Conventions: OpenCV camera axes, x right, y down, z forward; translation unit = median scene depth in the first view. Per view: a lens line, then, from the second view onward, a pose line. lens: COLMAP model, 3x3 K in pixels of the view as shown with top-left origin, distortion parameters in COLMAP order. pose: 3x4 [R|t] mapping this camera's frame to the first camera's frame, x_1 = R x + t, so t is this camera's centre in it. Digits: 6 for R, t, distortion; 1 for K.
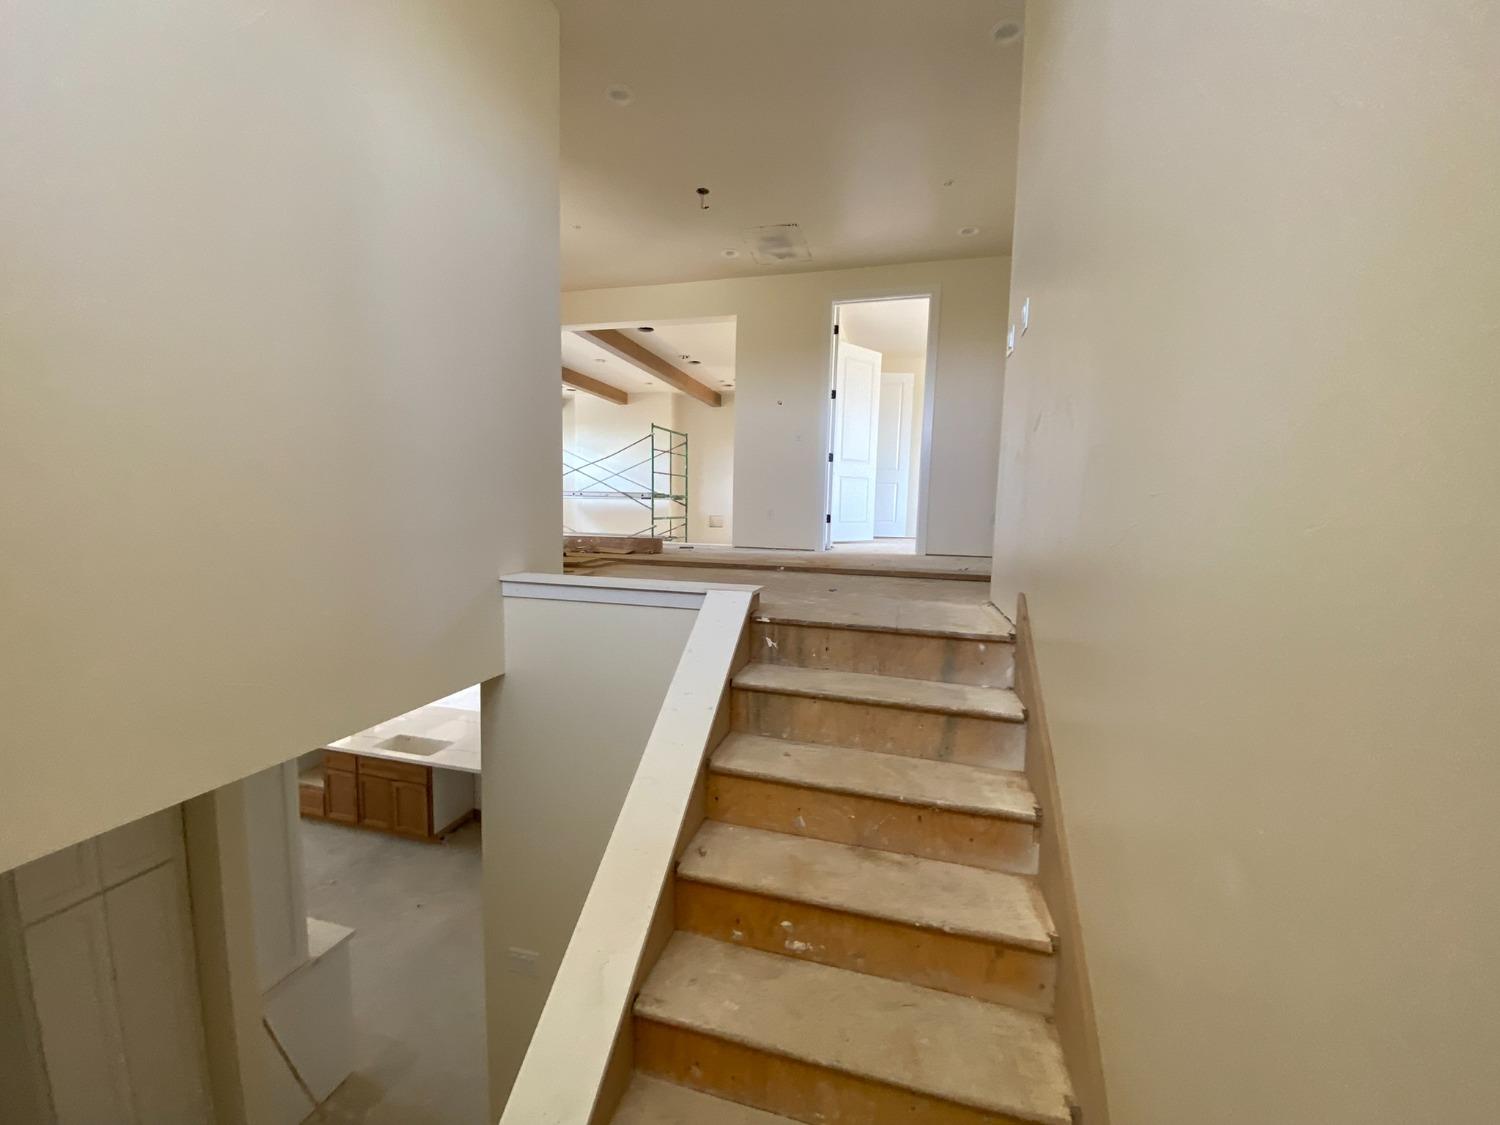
lens RADIAL K [[610.5, 0, 744.8], [0, 610.5, 565.6], [0, 0, 1]] dist [-0.003204, -0.000133]
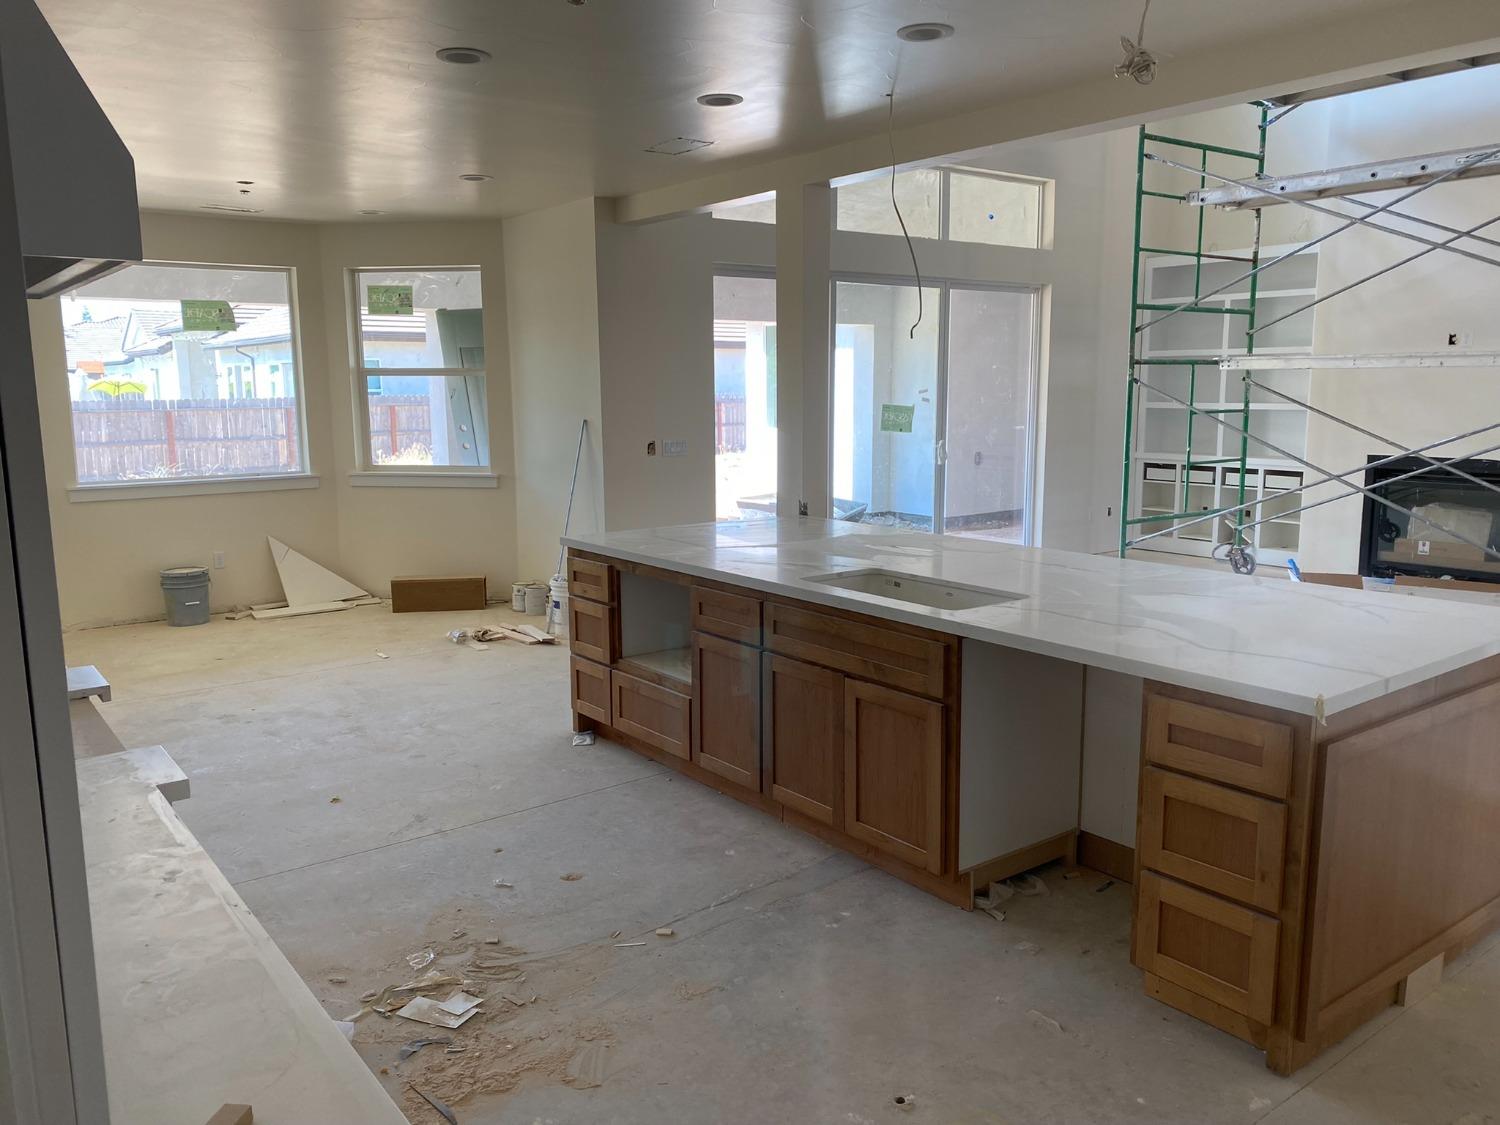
lens RADIAL K [[1128.0, 0, 751.6], [0, 1128.0, 564.7], [0, 0, 1]] dist [0.029234, -0.030665]
pose [[0.795653, 0.065701, -0.602179, -0.260026], [-0.028669, 0.997071, 0.070906, 0.248085], [0.605074, -0.039153, 0.795206, 0.491449]]
